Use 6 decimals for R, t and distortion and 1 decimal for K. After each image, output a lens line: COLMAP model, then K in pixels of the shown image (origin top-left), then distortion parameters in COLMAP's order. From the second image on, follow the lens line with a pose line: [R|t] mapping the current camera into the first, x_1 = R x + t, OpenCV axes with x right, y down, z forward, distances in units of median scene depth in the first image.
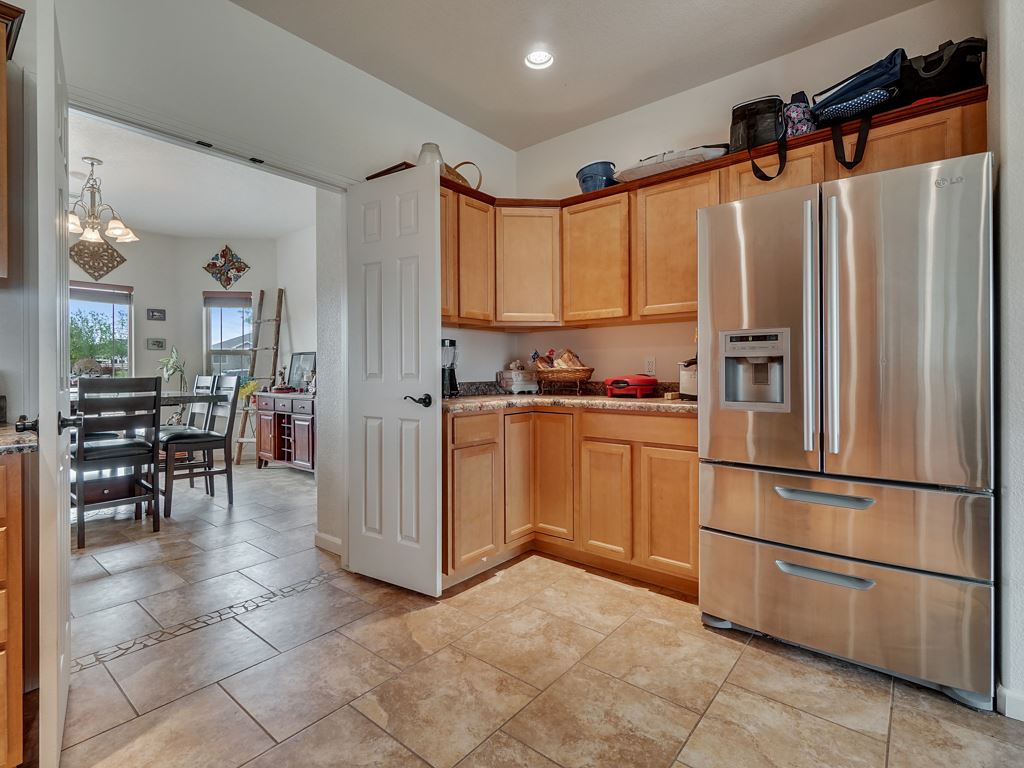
lens RADIAL K [[494.1, 0, 513.5], [0, 494.1, 376.3], [0, 0, 1]] dist [-0.001771, 0.000271]
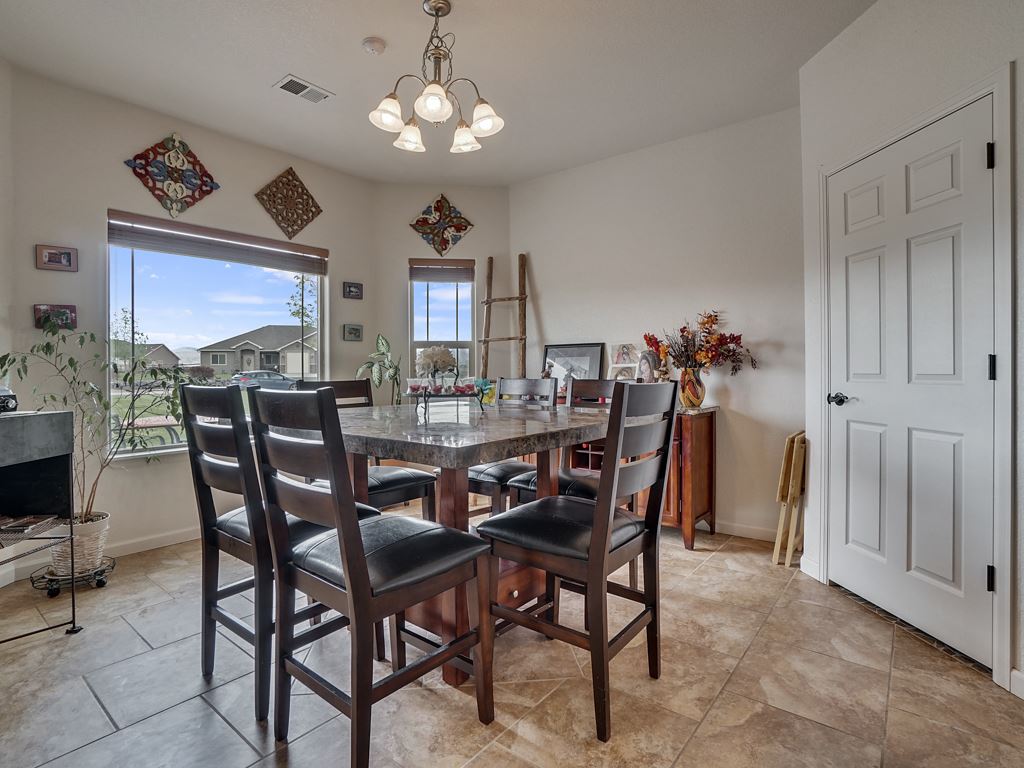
lens RADIAL K [[520.6, 0, 509.0], [0, 520.6, 374.3], [0, 0, 1]] dist [-0.018332, 0.000987]
pose [[0.999998, -0.000722, 0.001689, -0.524968], [0.000726, 0.999997, -0.002223, -0.004377], [-0.001687, 0.002224, 0.999996, 0.272888]]
